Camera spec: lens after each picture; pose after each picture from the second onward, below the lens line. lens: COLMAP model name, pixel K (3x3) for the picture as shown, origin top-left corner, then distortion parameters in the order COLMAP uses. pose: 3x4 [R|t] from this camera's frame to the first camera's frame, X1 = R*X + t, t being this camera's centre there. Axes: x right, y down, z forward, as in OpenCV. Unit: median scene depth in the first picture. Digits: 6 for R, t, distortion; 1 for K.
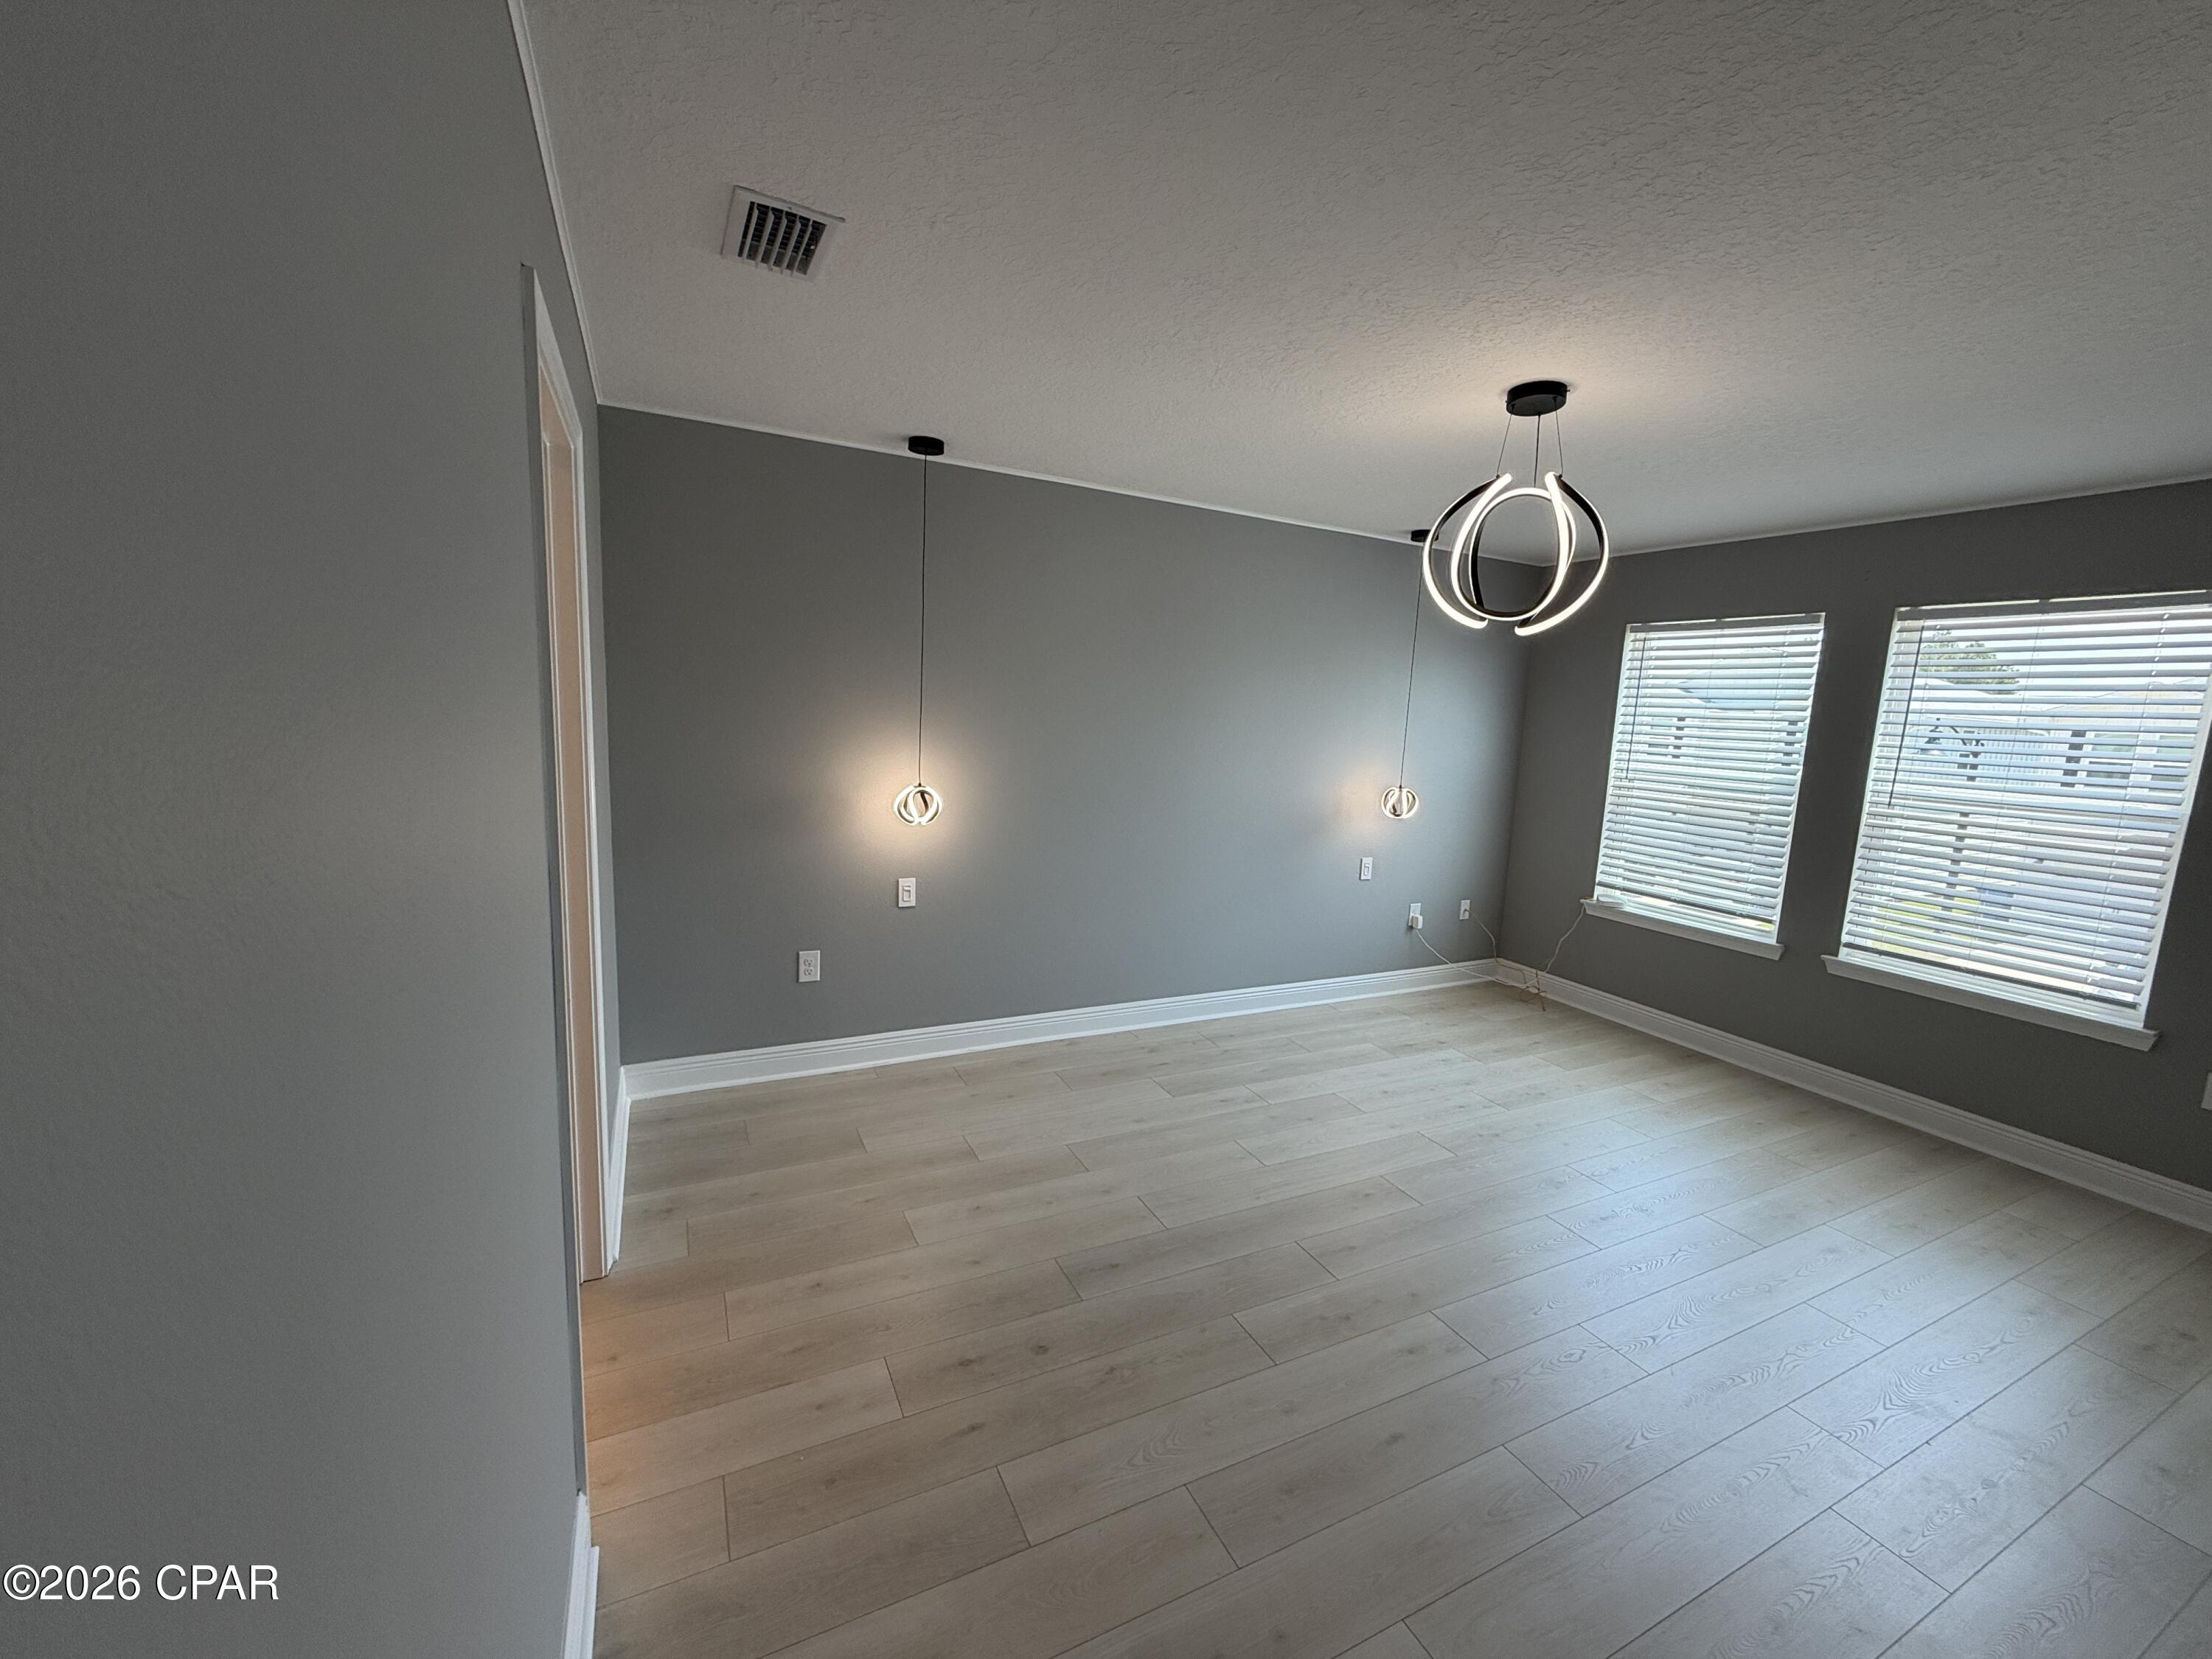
lens RADIAL K [[879.1, 0, 1097.5], [0, 879.1, 826.2], [0, 0, 1]] dist [-0.001445, 0.000264]
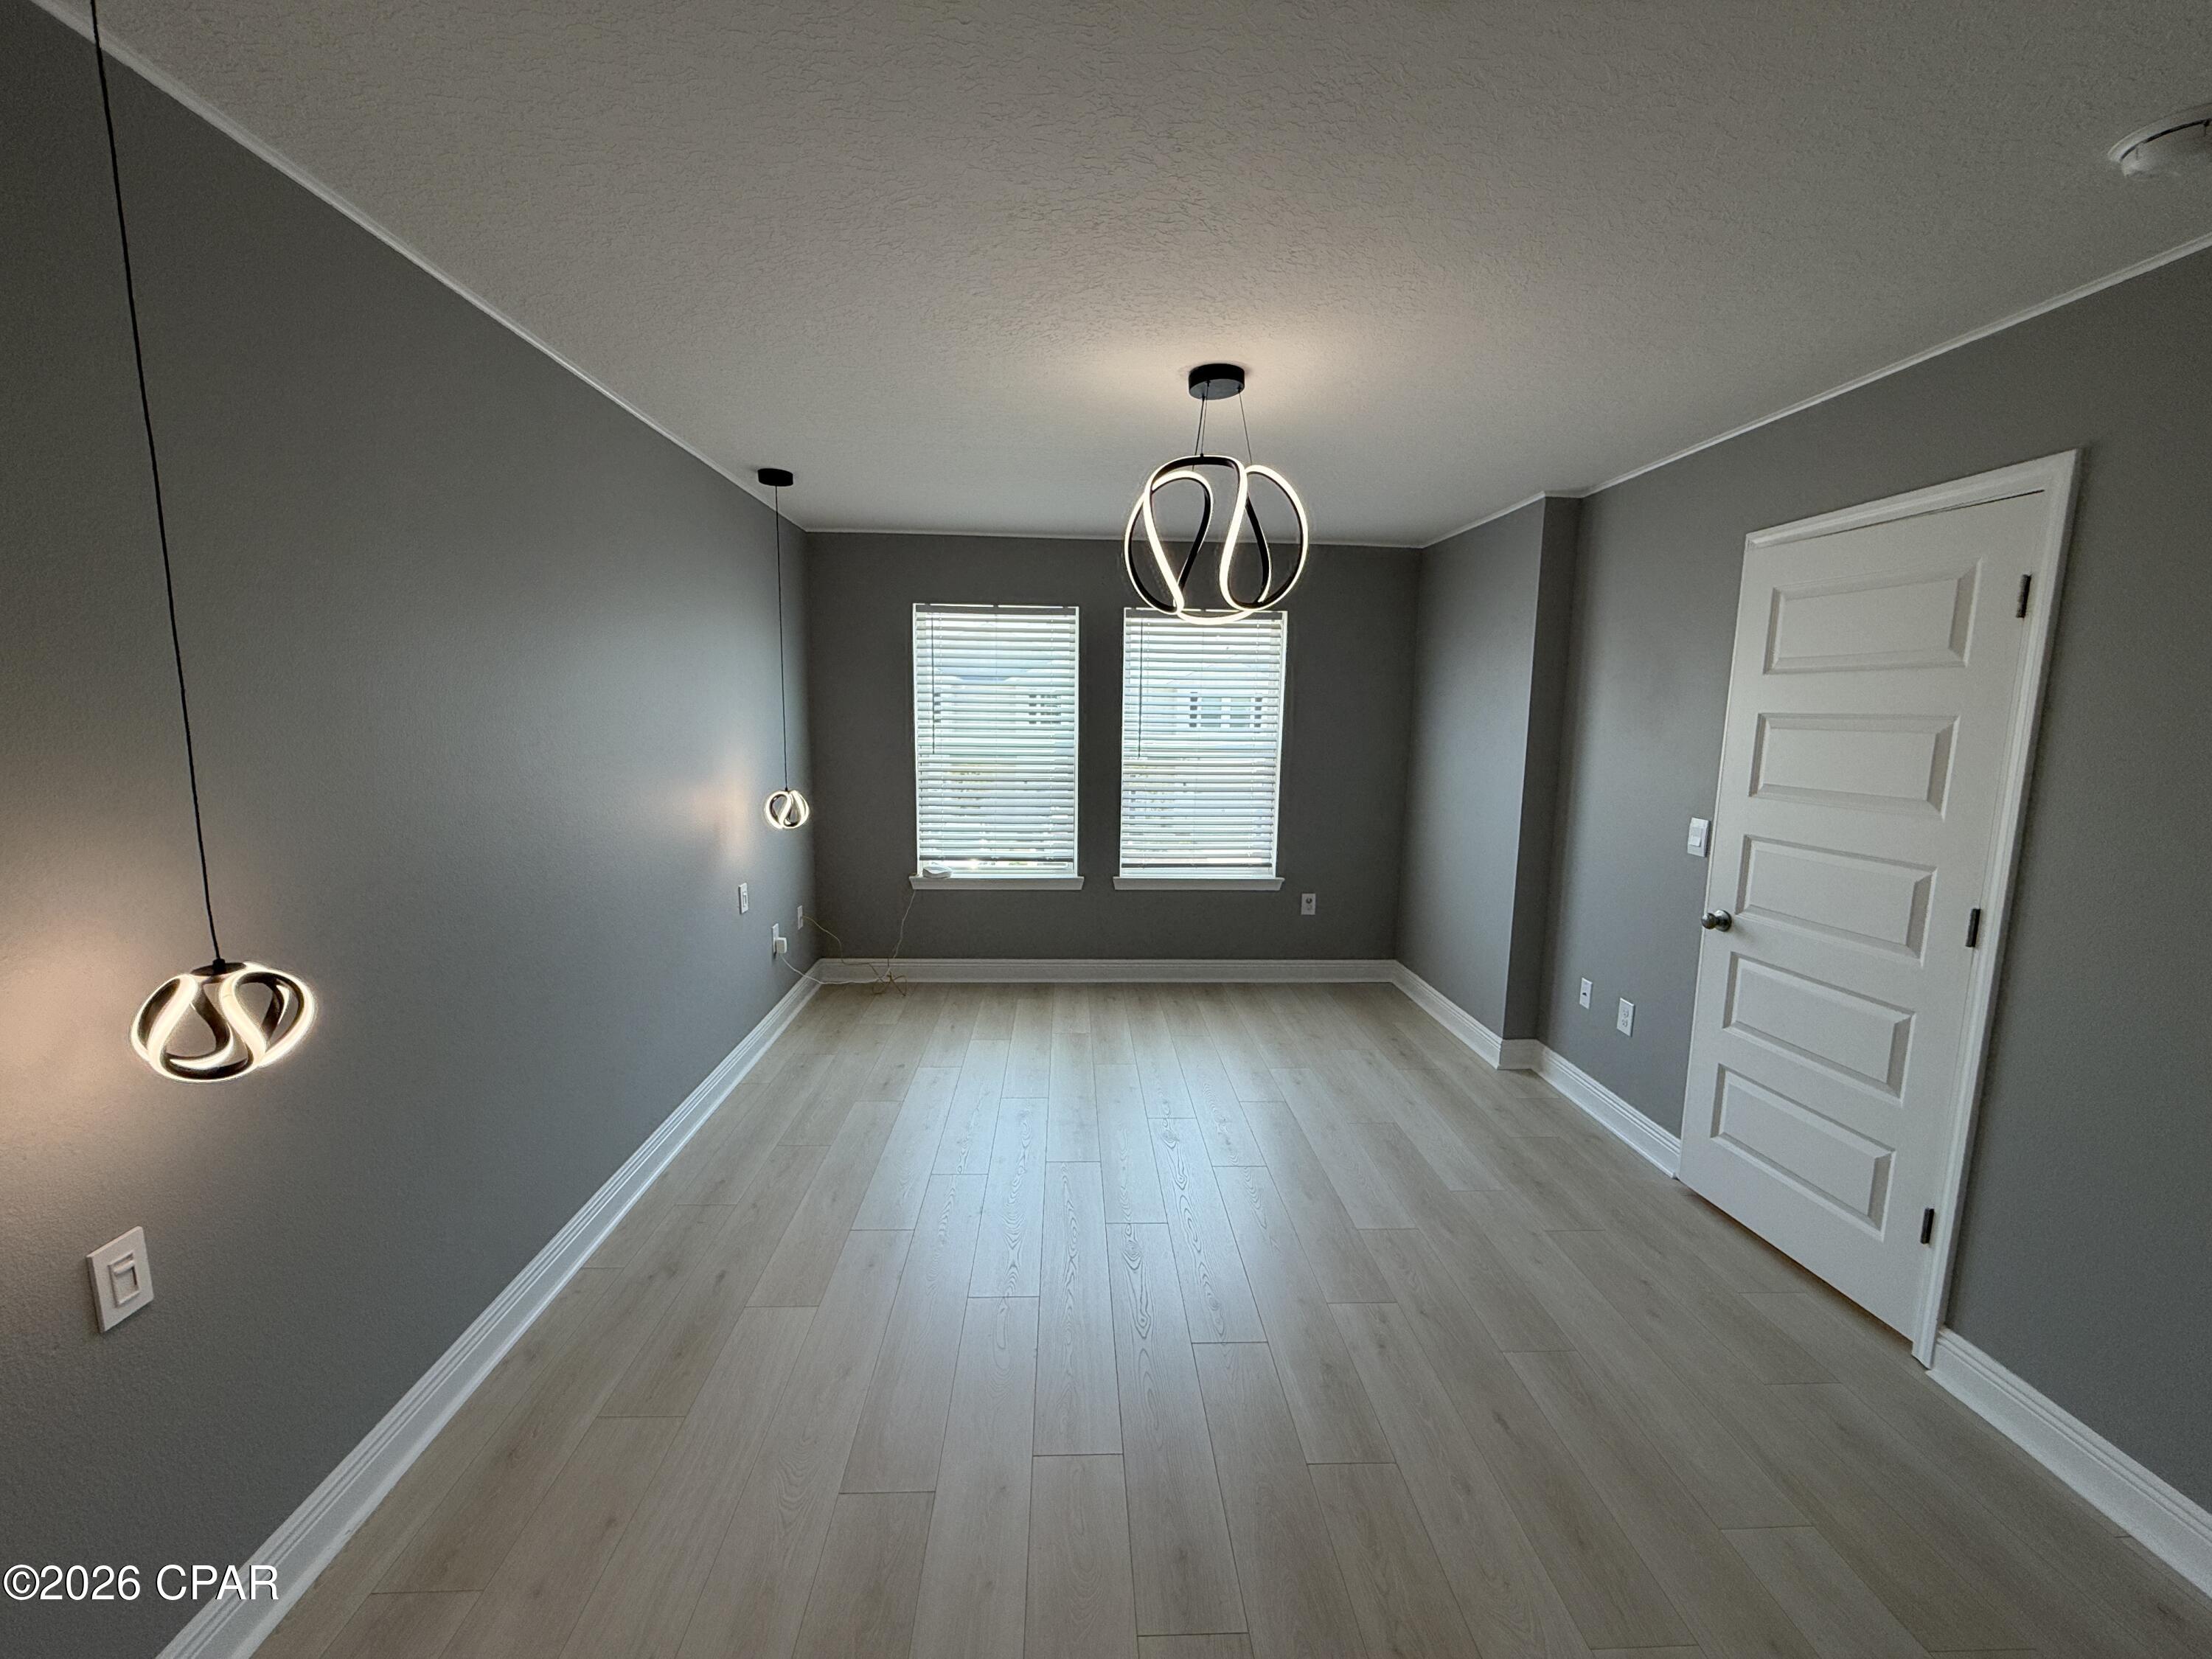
lens RADIAL K [[879.1, 0, 1098.9], [0, 879.1, 830.8], [0, 0, 1]] dist [-0.001445, 0.000264]
pose [[0.396202, -0.167268, 0.902799, -0.324468], [0.129964, 0.983582, 0.125200, -0.081889], [-0.908919, 0.067727, 0.411436, 0.473820]]
